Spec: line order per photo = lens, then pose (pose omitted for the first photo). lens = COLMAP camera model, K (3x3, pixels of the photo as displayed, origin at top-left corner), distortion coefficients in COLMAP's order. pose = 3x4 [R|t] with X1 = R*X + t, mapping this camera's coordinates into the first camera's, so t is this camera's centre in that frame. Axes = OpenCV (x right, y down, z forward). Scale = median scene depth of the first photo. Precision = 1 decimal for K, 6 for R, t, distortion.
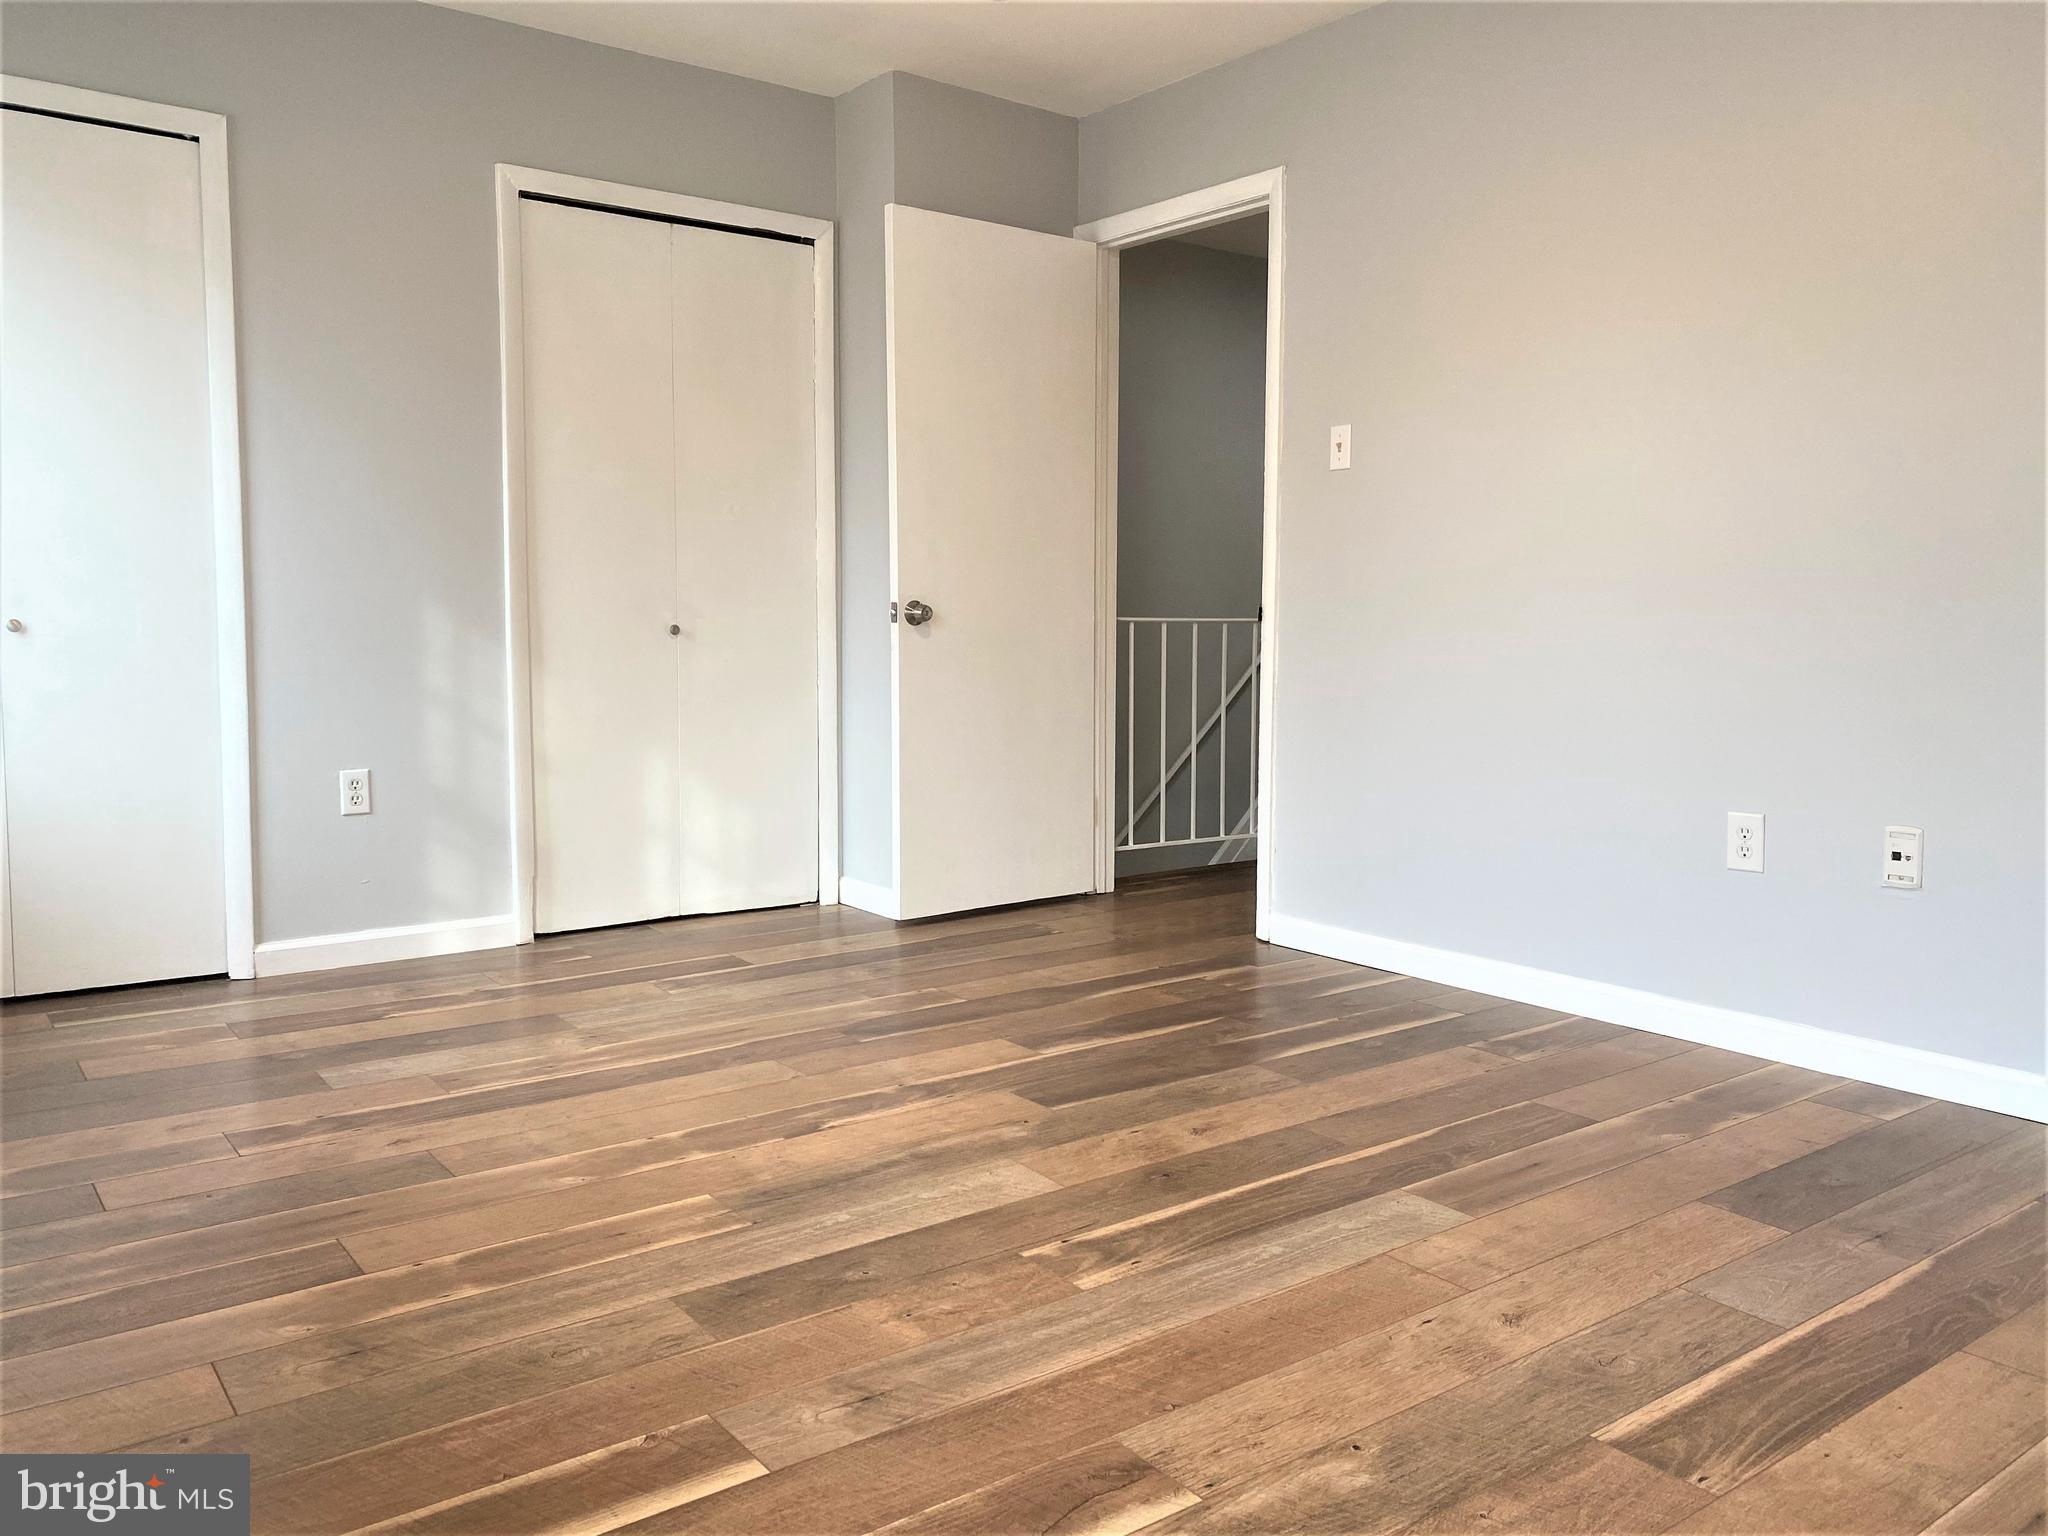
lens RADIAL K [[1570.0, 0, 1024.0], [0, 1570.0, 767.8], [0, 0, 1]] dist [0.032304, -0.025554]
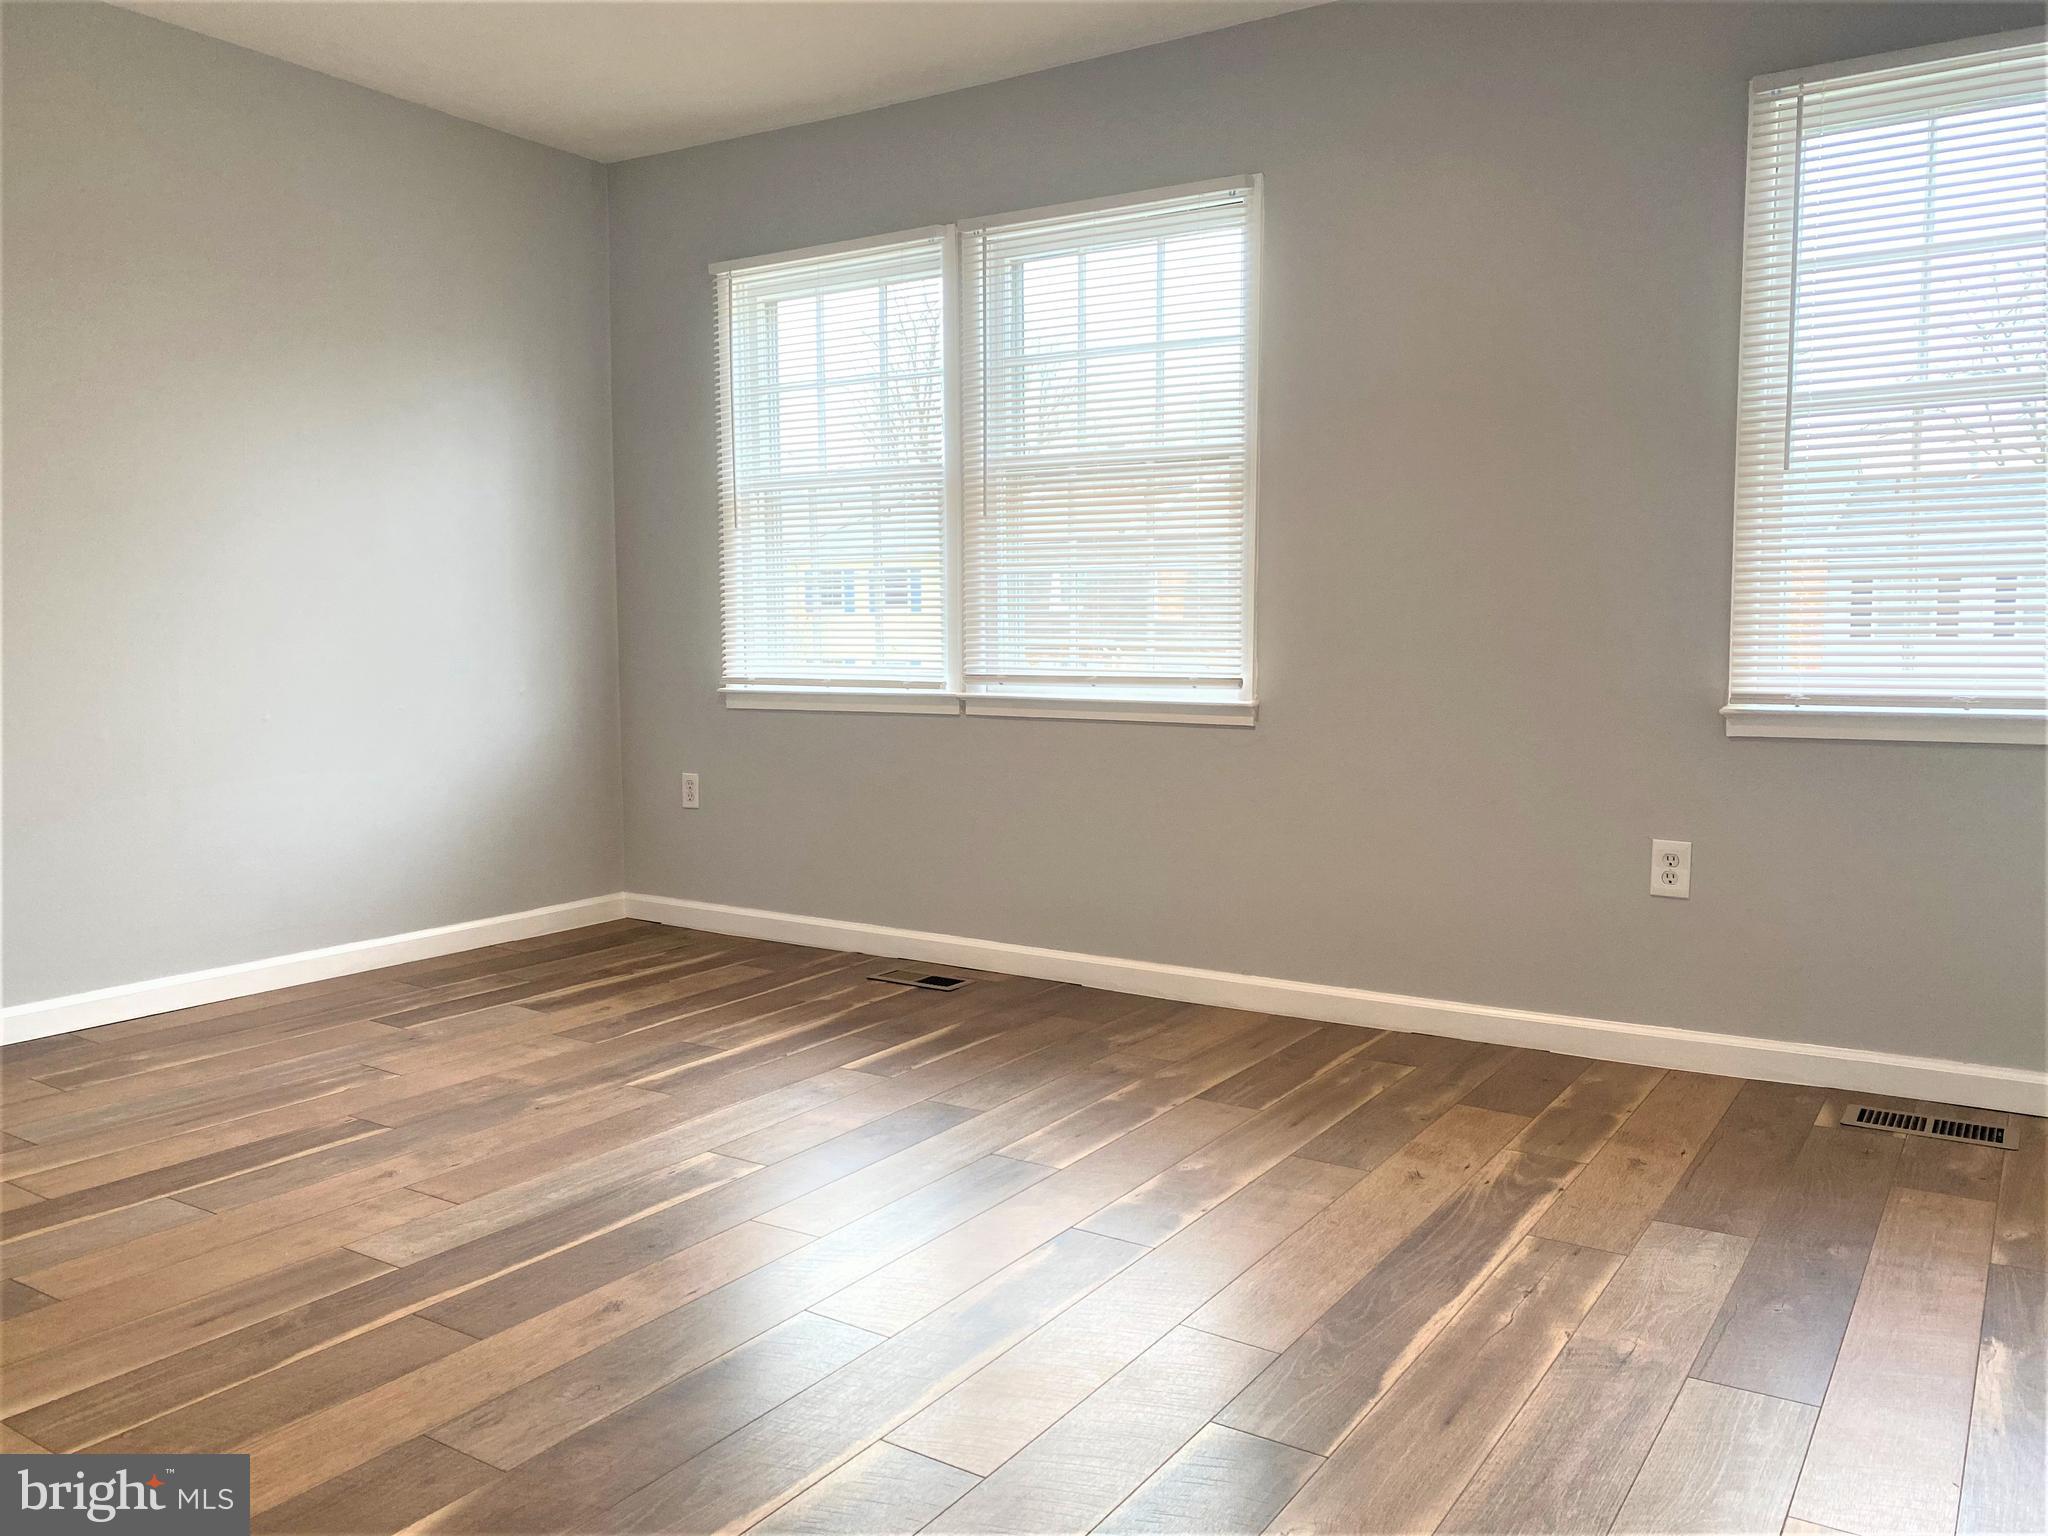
lens RADIAL K [[1570.0, 0, 1025.9], [0, 1570.0, 756.6], [0, 0, 1]] dist [0.032304, -0.025554]
pose [[-0.941555, 0.024448, -0.335972, 0.213324], [-0.034273, 0.985235, 0.167740, -0.229125], [0.335112, 0.169451, -0.926815, 2.138770]]
